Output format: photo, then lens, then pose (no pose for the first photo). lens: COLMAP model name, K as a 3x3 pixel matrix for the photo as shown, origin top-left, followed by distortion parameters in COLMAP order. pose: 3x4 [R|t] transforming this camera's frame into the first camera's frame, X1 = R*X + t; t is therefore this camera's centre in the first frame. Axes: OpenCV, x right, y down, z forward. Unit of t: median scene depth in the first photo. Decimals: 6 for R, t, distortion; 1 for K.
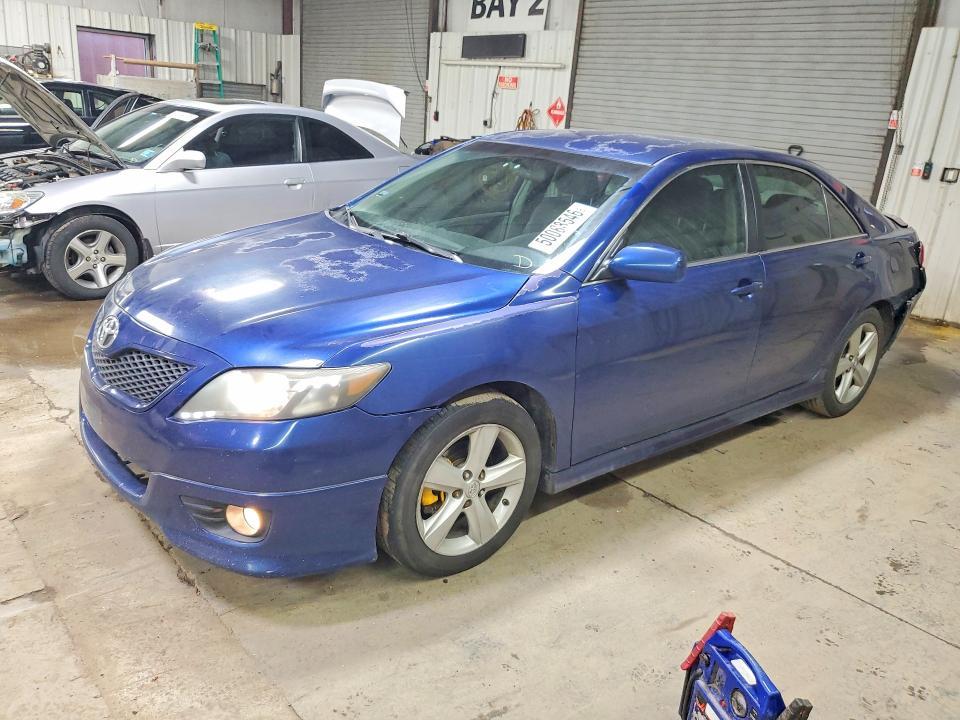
lens RADIAL K [[766.4, 0, 453.9], [0, 766.4, 371.8], [0, 0, 1]] dist [0.009965, -0.002359]
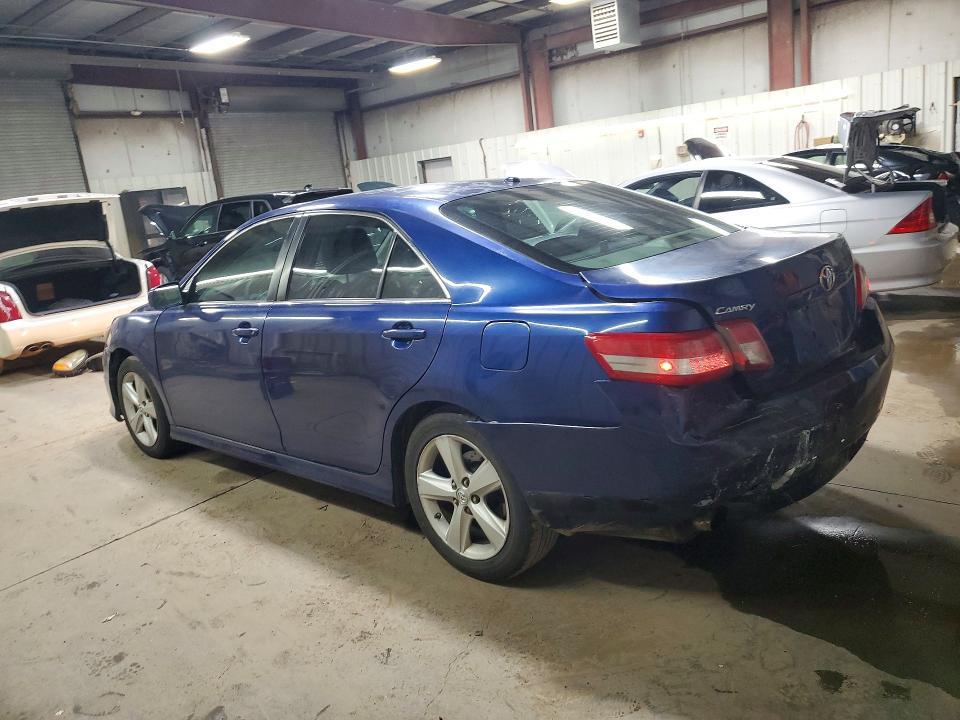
lens RADIAL K [[755.6, 0, 480.0], [0, 755.6, 360.0], [0, 0, 1]] dist [0.006439, 0.015979]
pose [[0.121558, 0.131352, -0.983855, 1.420976], [-0.211799, 0.971809, 0.103576, -0.240863], [0.969724, 0.195789, 0.145952, 1.128770]]
